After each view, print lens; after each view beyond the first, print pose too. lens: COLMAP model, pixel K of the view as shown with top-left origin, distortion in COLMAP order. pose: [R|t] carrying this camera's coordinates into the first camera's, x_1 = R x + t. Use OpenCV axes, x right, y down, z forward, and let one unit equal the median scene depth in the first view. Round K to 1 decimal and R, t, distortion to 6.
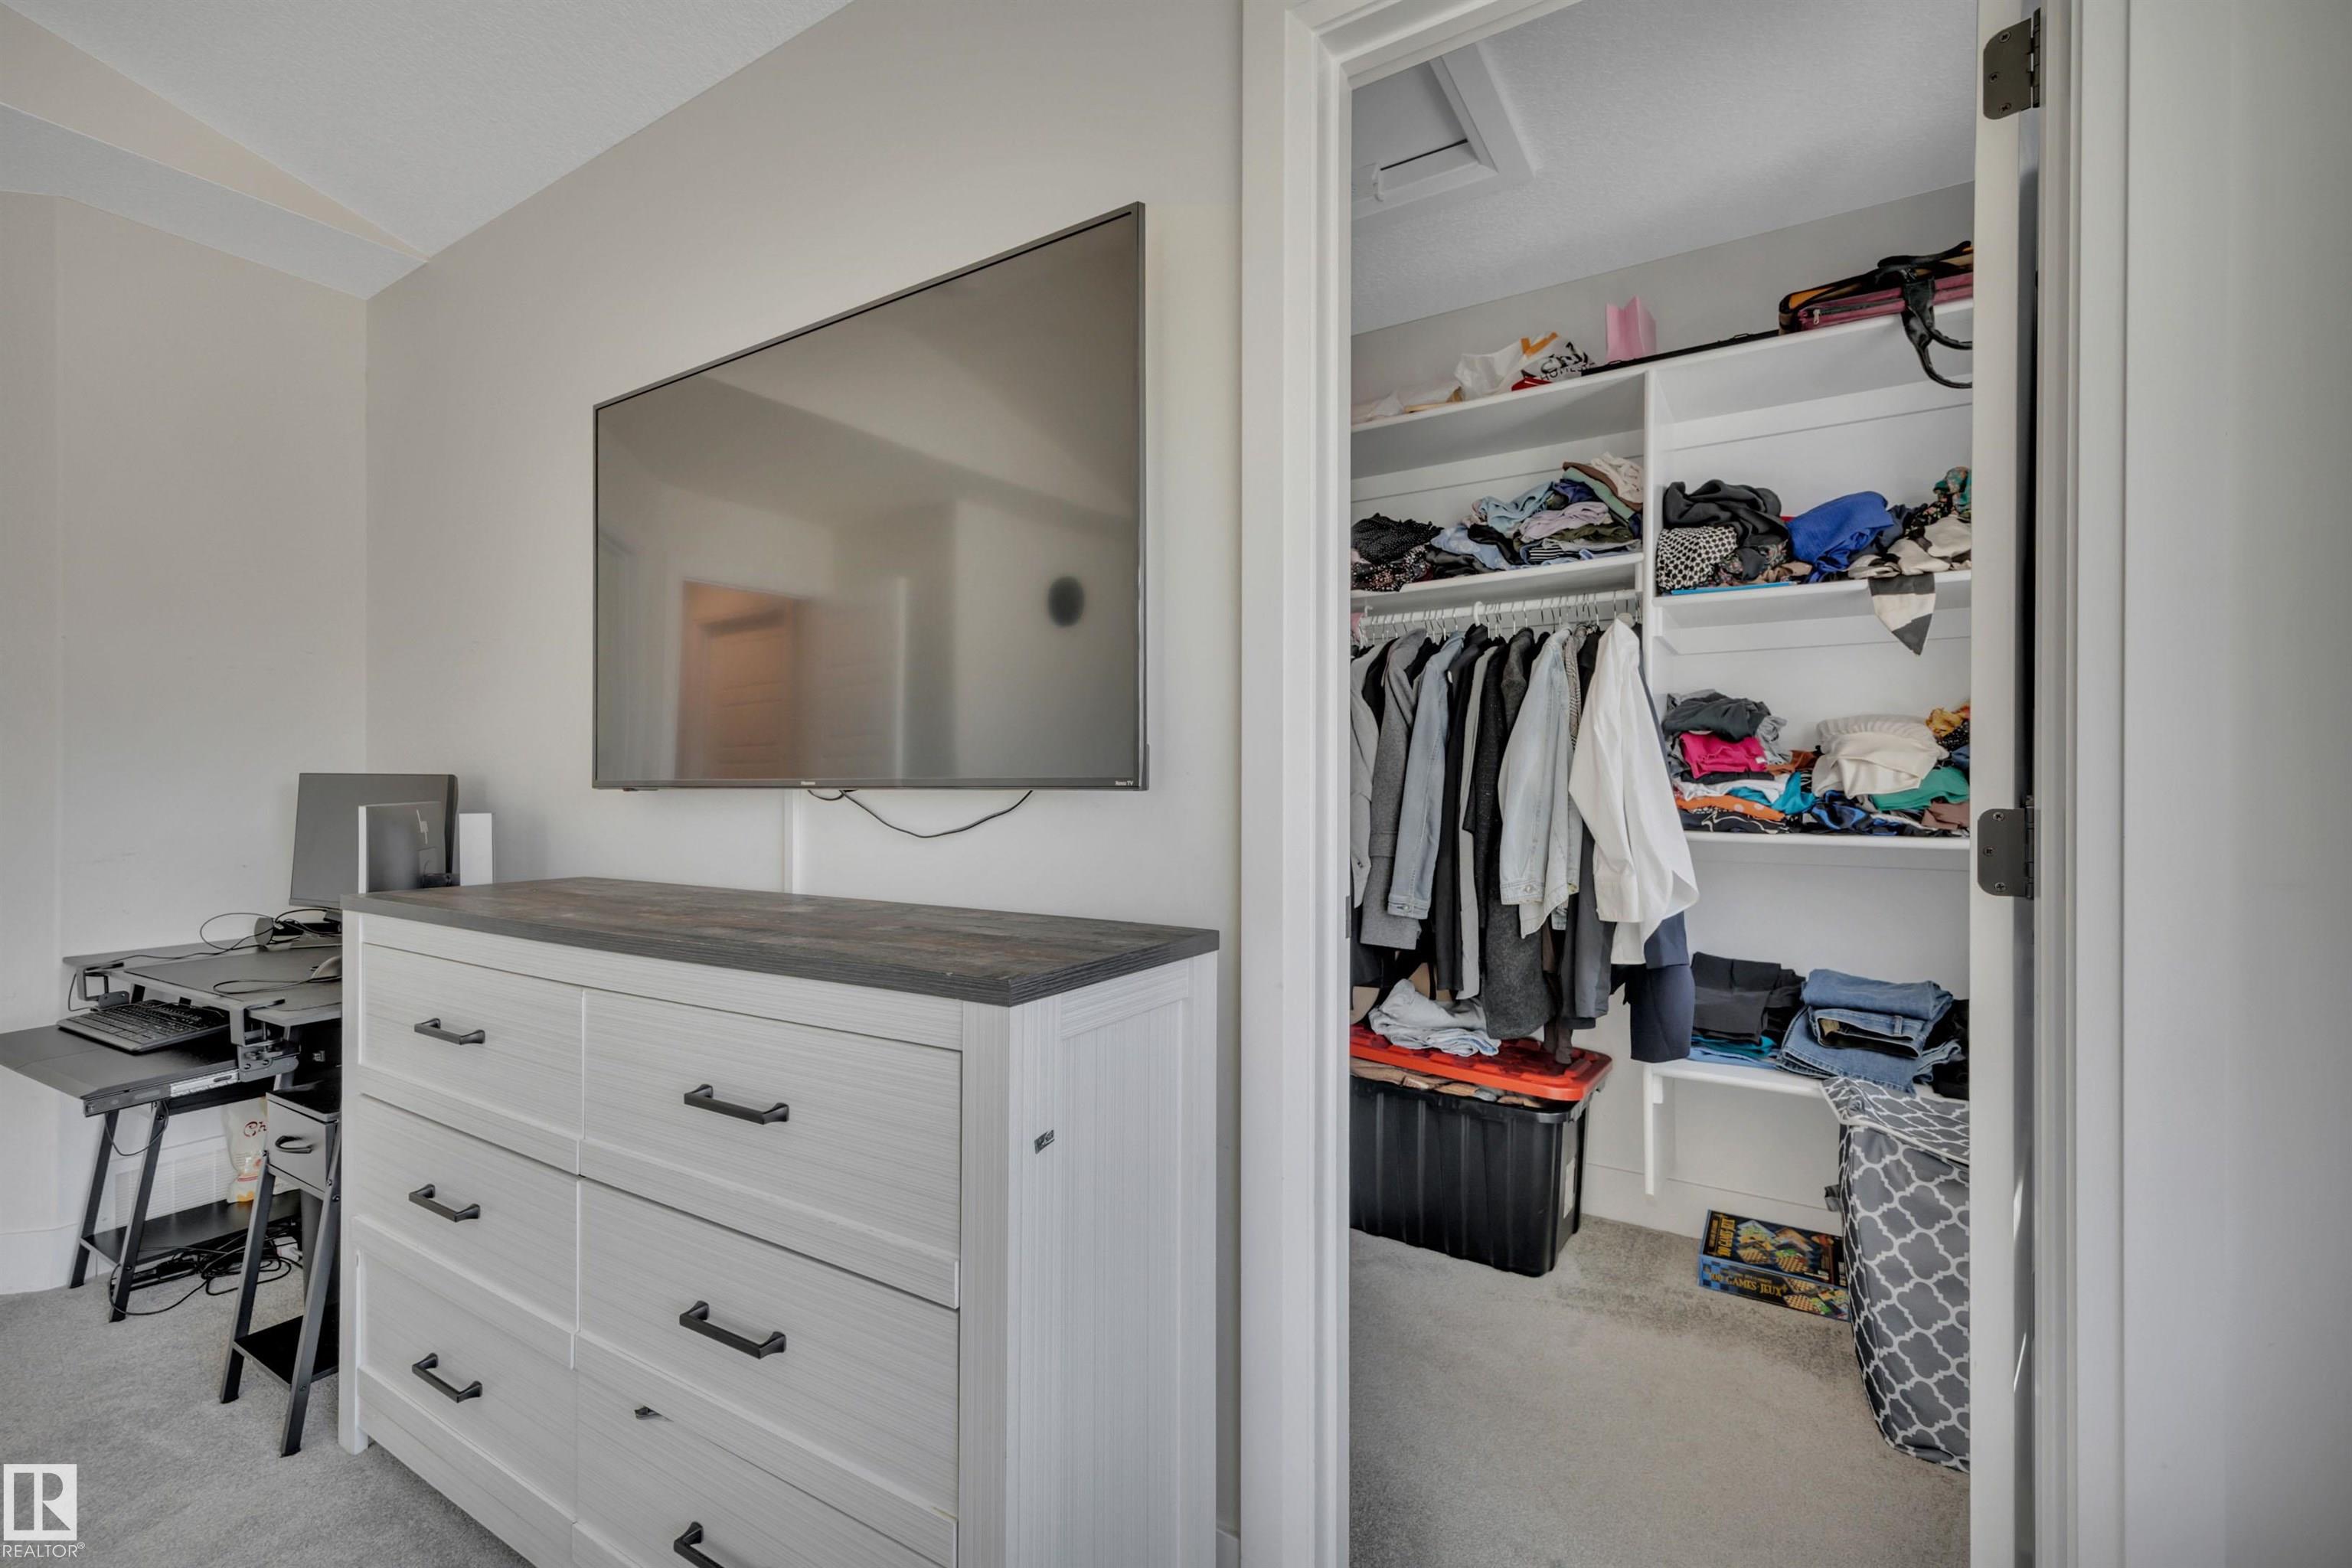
lens RADIAL K [[1034.9, 0, 1173.7], [0, 1034.9, 771.0], [0, 0, 1]] dist [-0.000550, -0.000136]
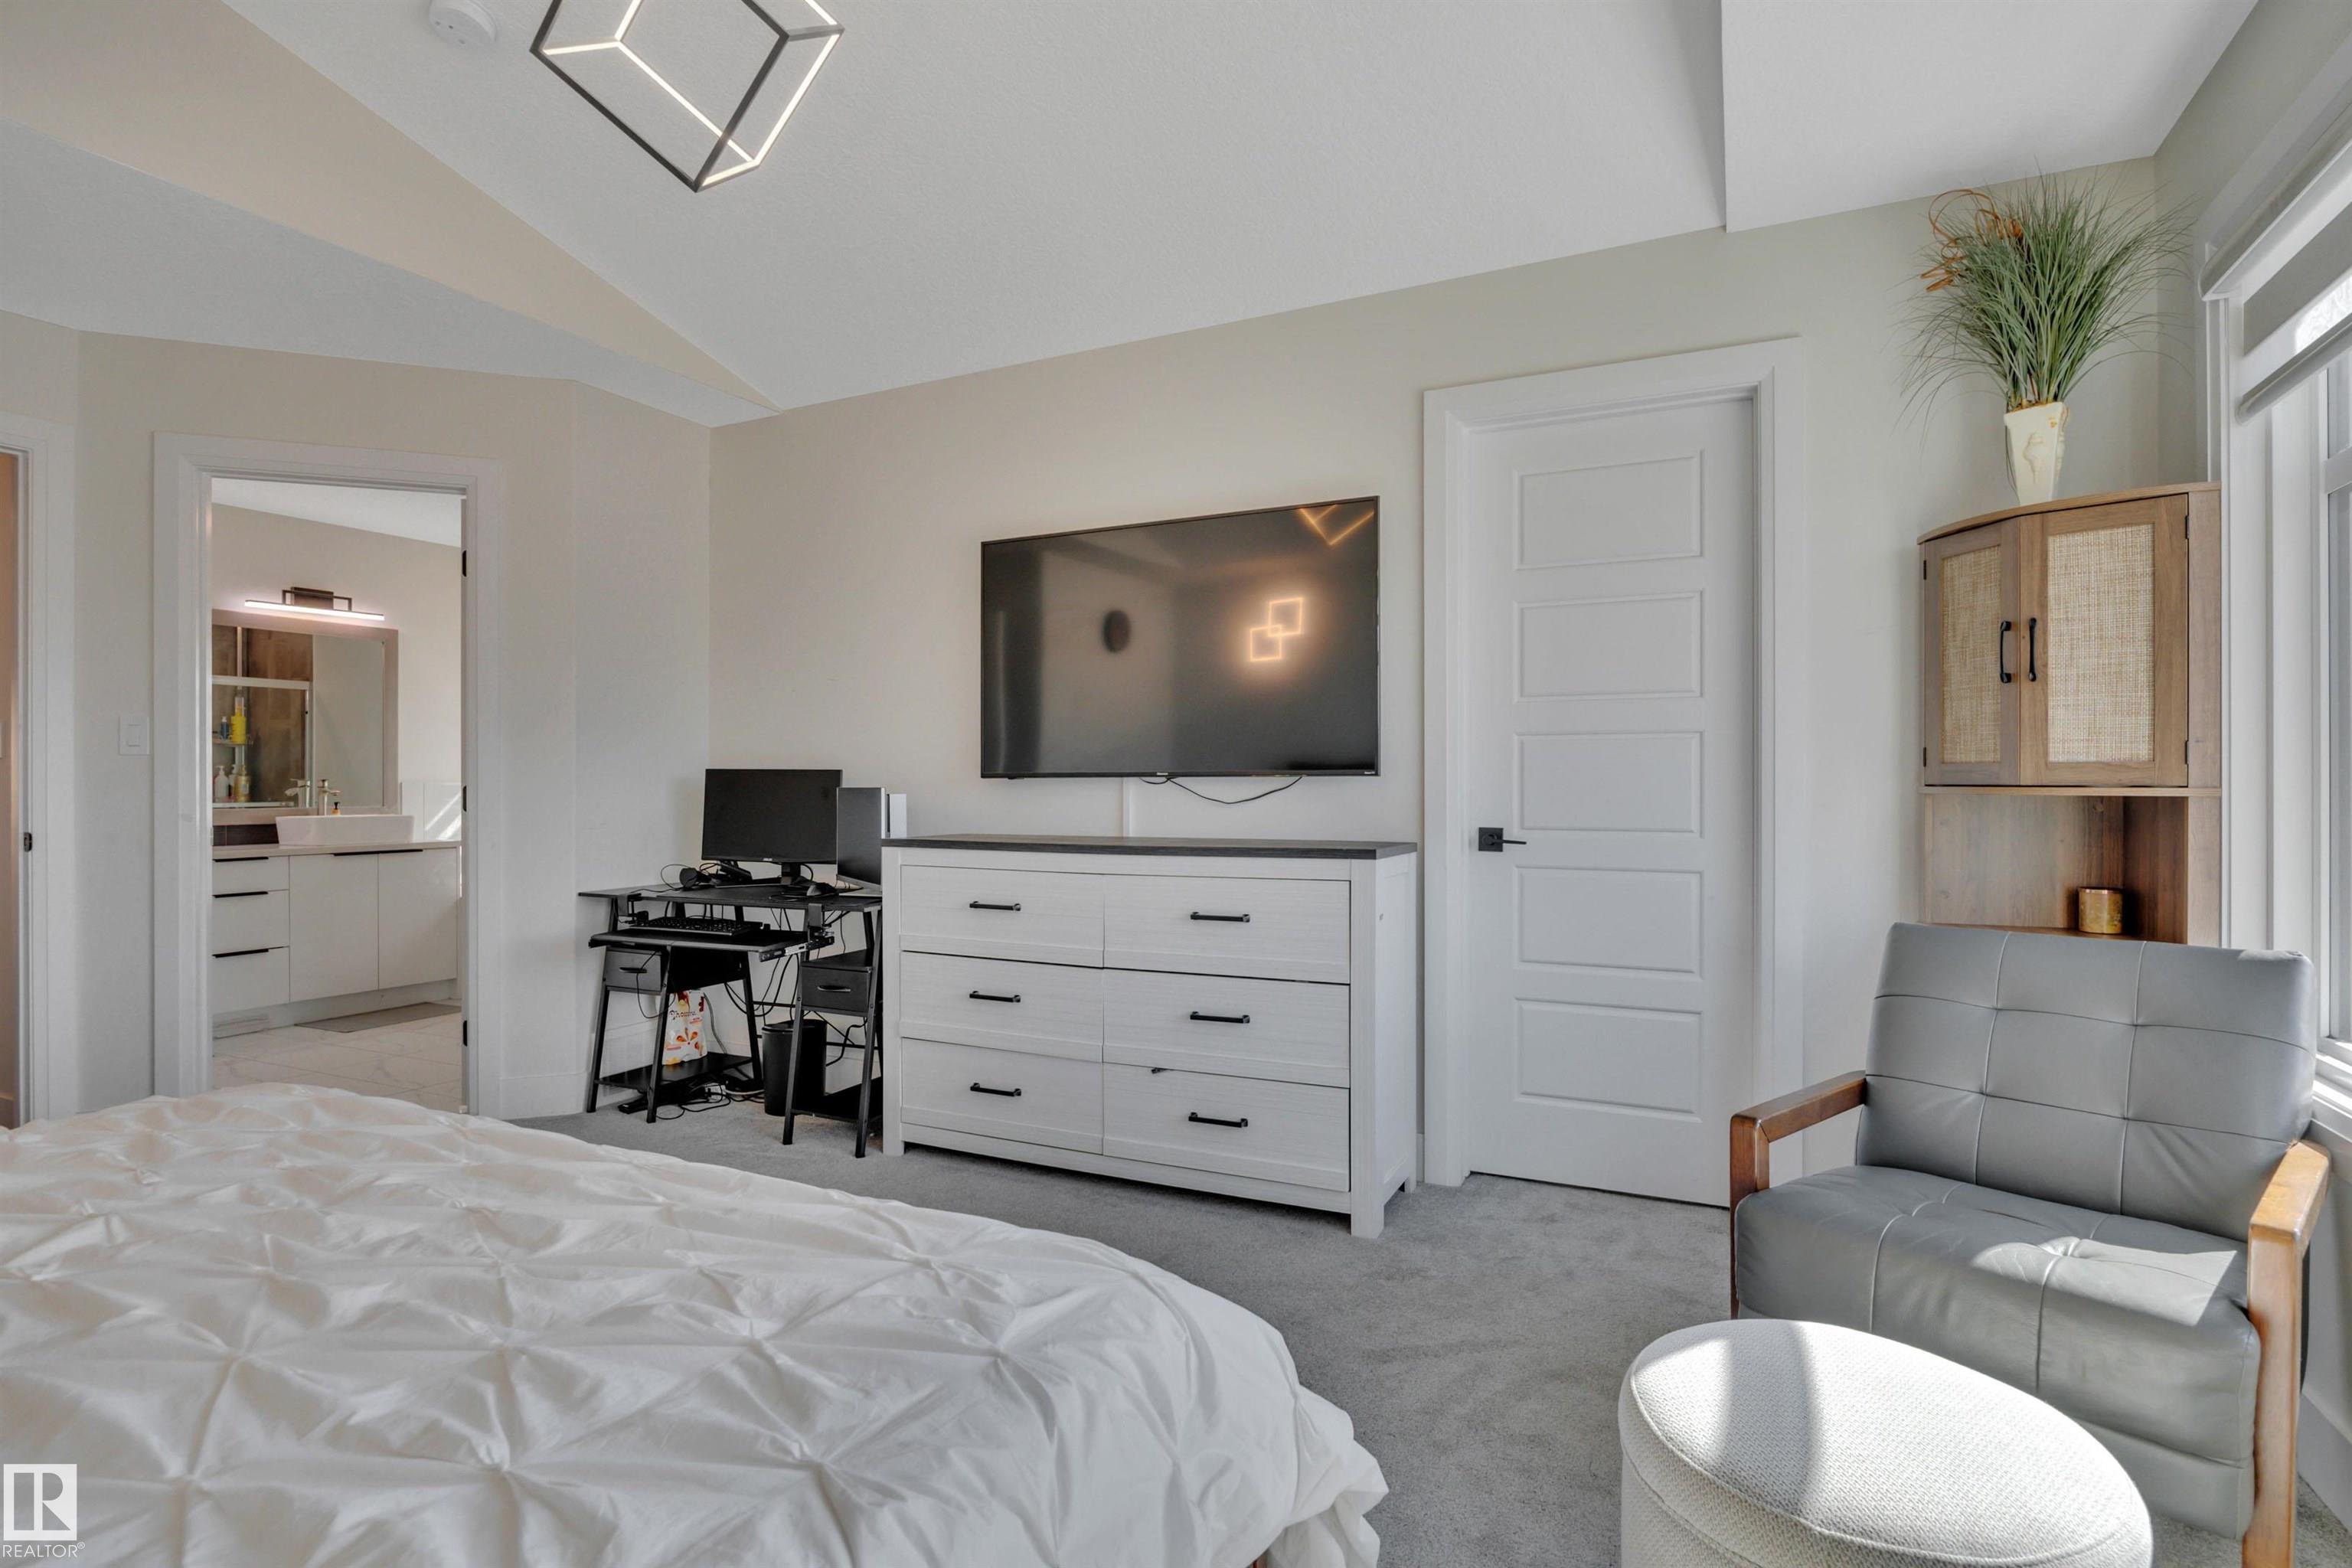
lens RADIAL K [[1099.7, 0, 1176.0], [0, 1099.7, 784.0], [0, 0, 1]] dist [-0.002202, -0.000422]
pose [[0.993930, -0.003516, 0.109957, -0.436268], [0.002058, 0.999908, 0.013371, 0.004164], [-0.109994, -0.013064, 0.993846, -0.744984]]
